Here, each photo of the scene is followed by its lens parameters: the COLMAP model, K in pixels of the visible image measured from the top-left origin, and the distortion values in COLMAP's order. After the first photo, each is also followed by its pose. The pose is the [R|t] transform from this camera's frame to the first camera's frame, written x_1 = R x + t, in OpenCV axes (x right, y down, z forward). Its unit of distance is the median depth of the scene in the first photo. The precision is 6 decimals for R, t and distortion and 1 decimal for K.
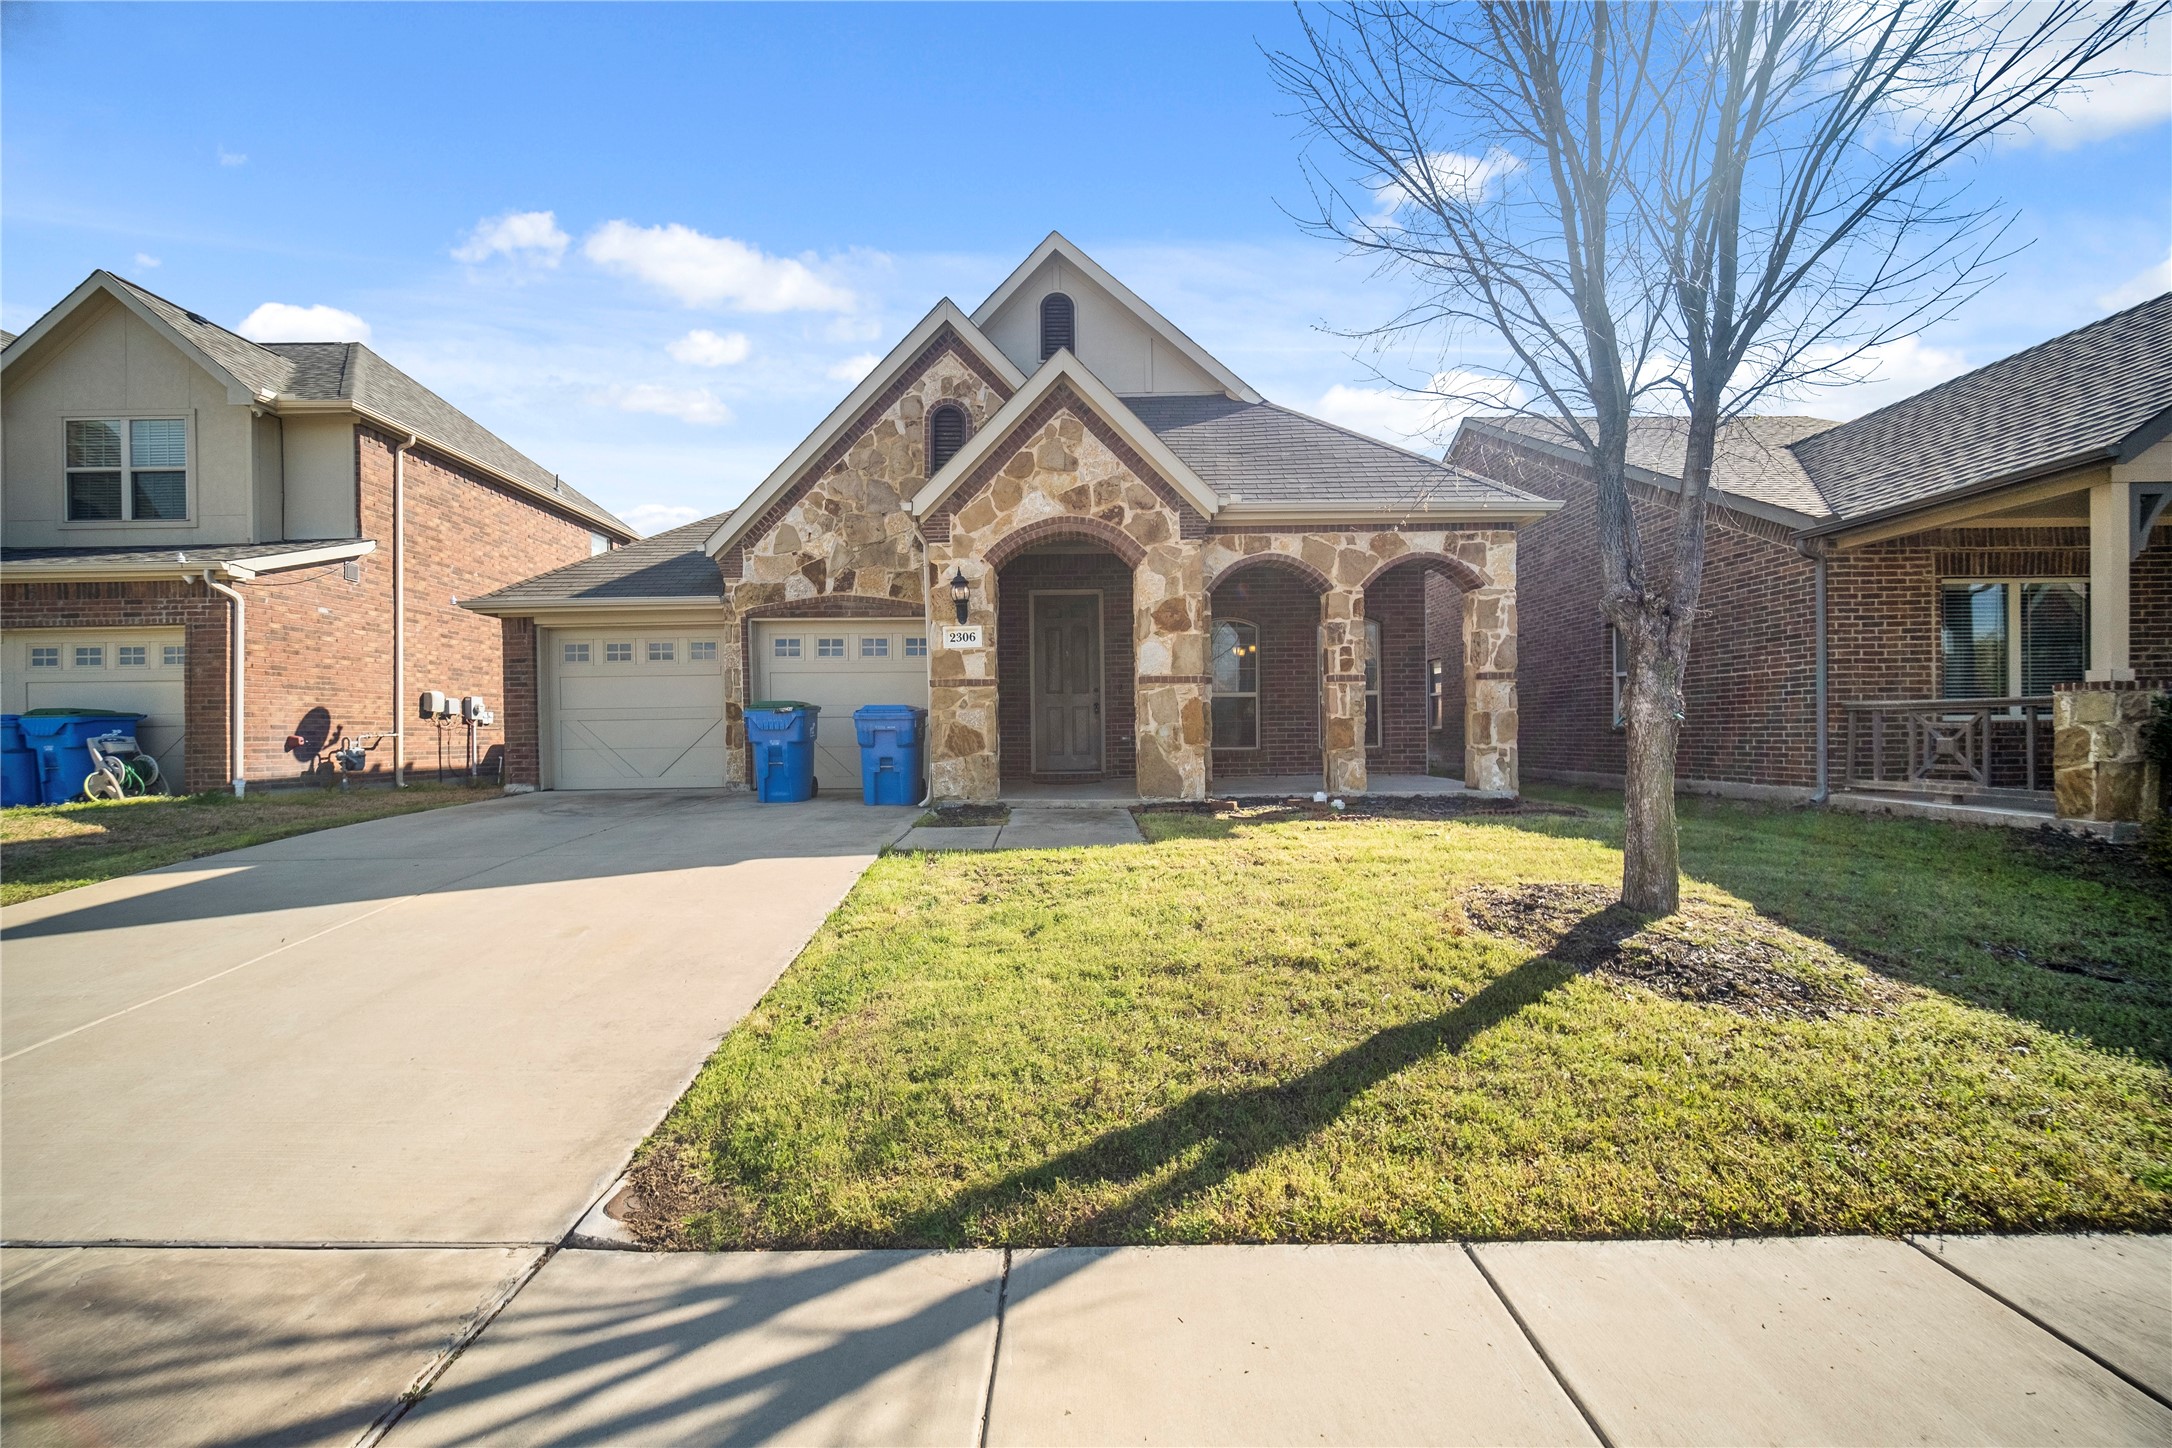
lens RADIAL K [[865.4, 0, 1088.9], [0, 865.4, 717.9], [0, 0, 1]] dist [-0.006186, 0.001340]
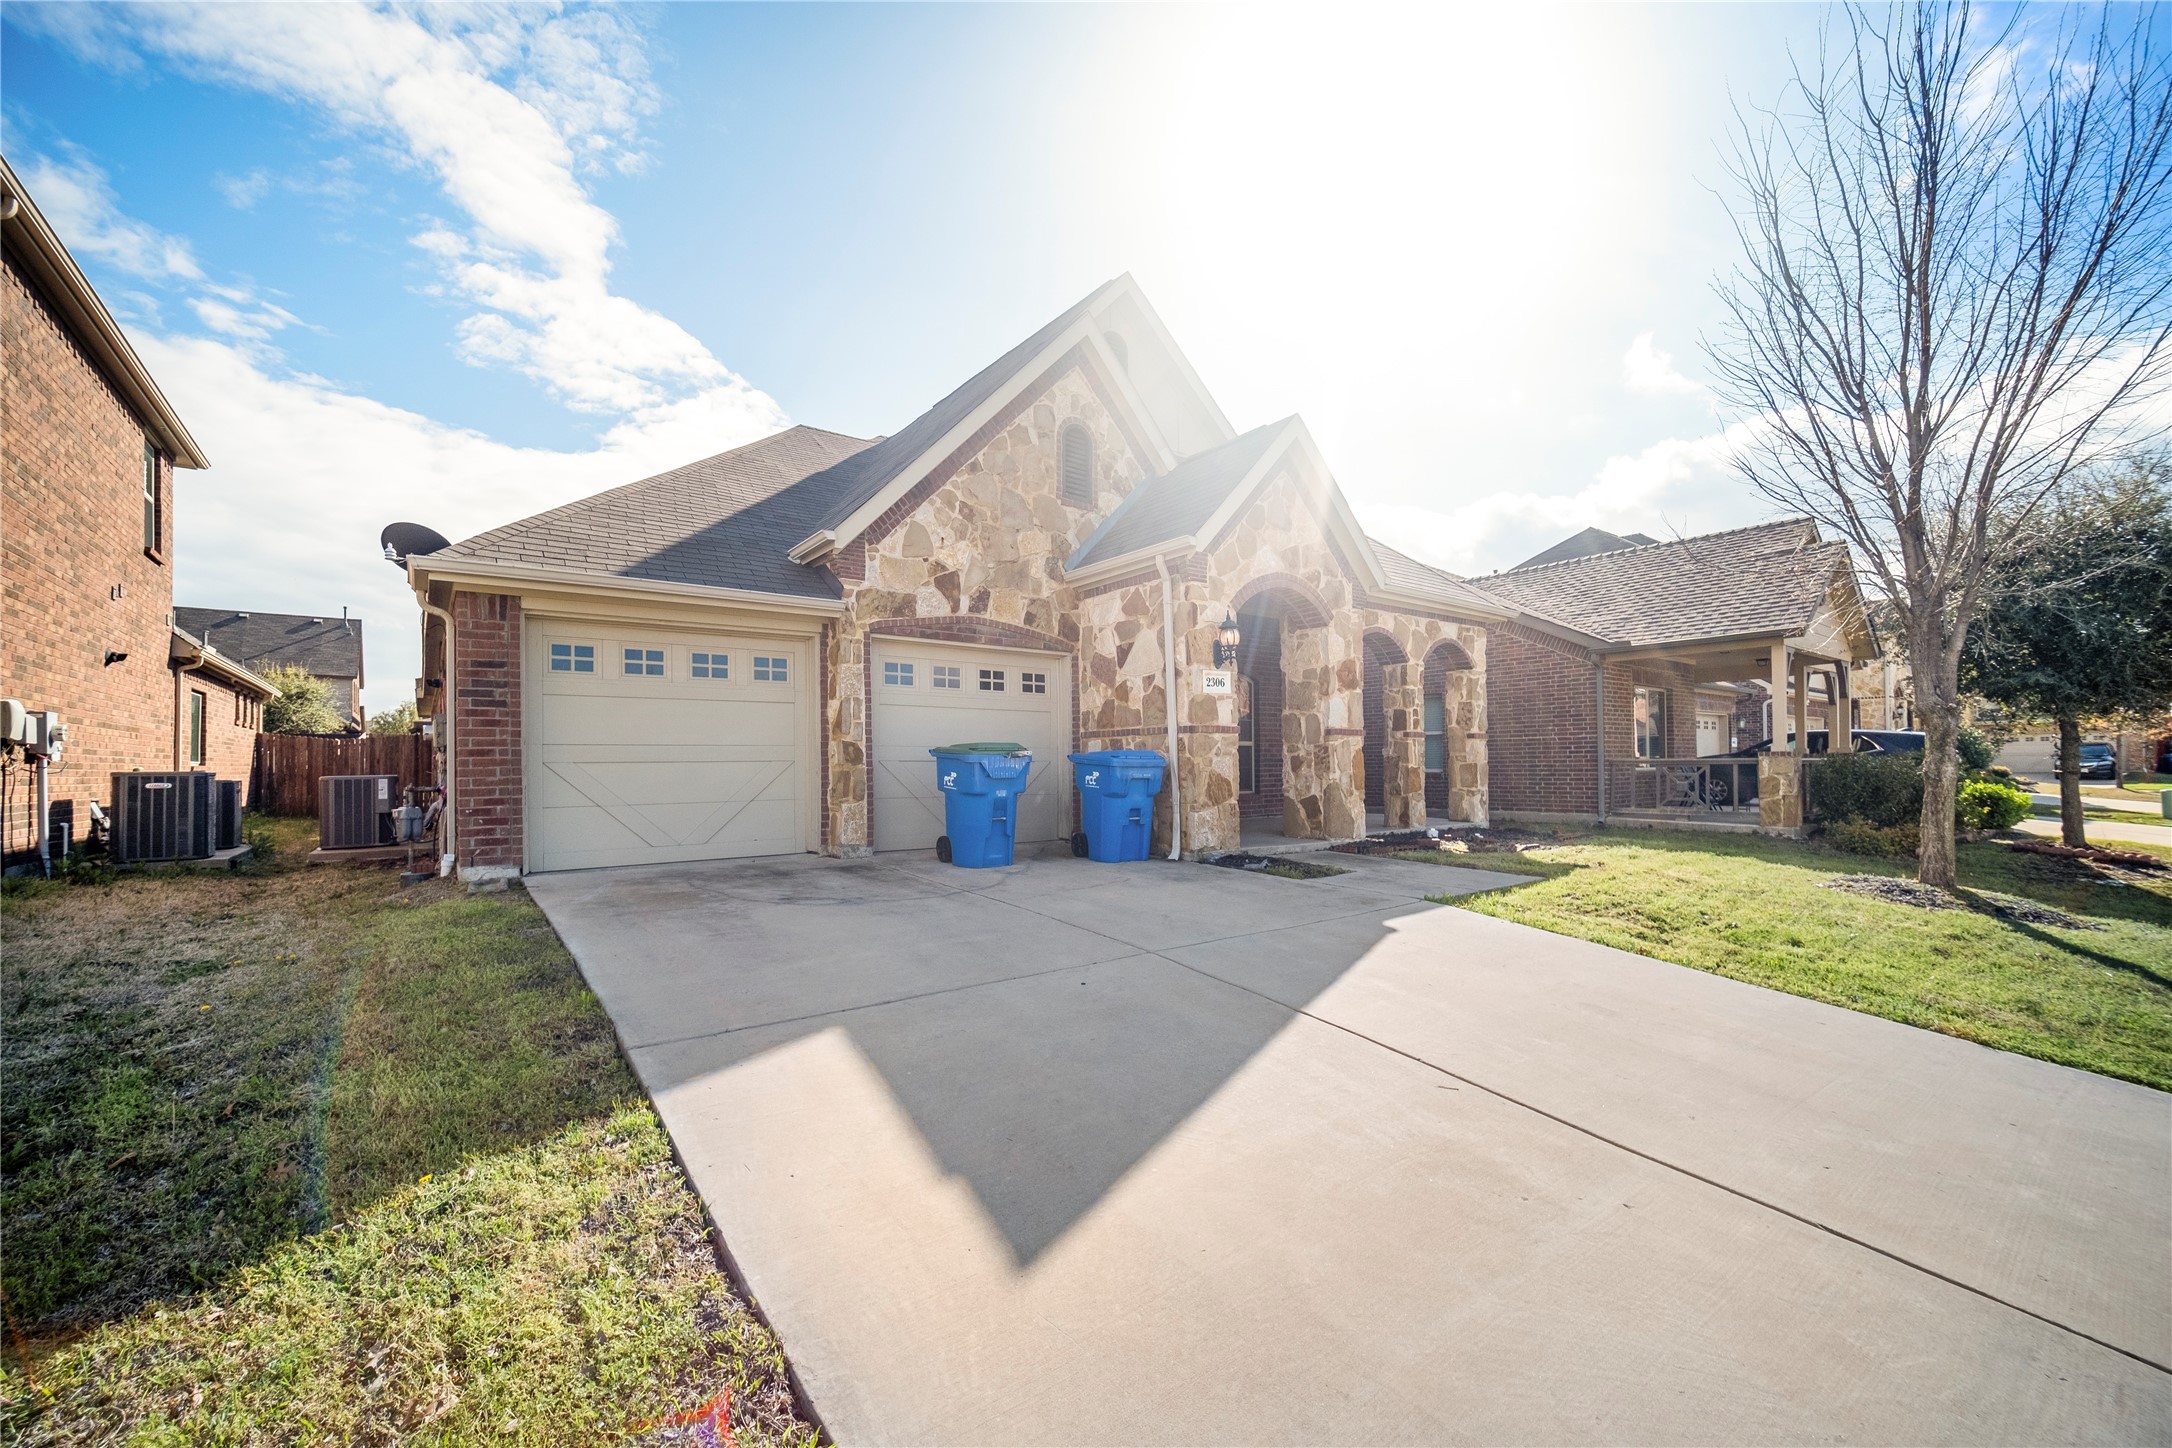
lens RADIAL K [[865.4, 0, 1088.5], [0, 865.4, 735.8], [0, 0, 1]] dist [-0.006186, 0.001340]
pose [[0.797229, 0.026688, 0.603087, -0.705467], [-0.011737, 0.999519, -0.028716, -0.003112], [-0.603563, 0.015815, 0.797158, 0.262178]]
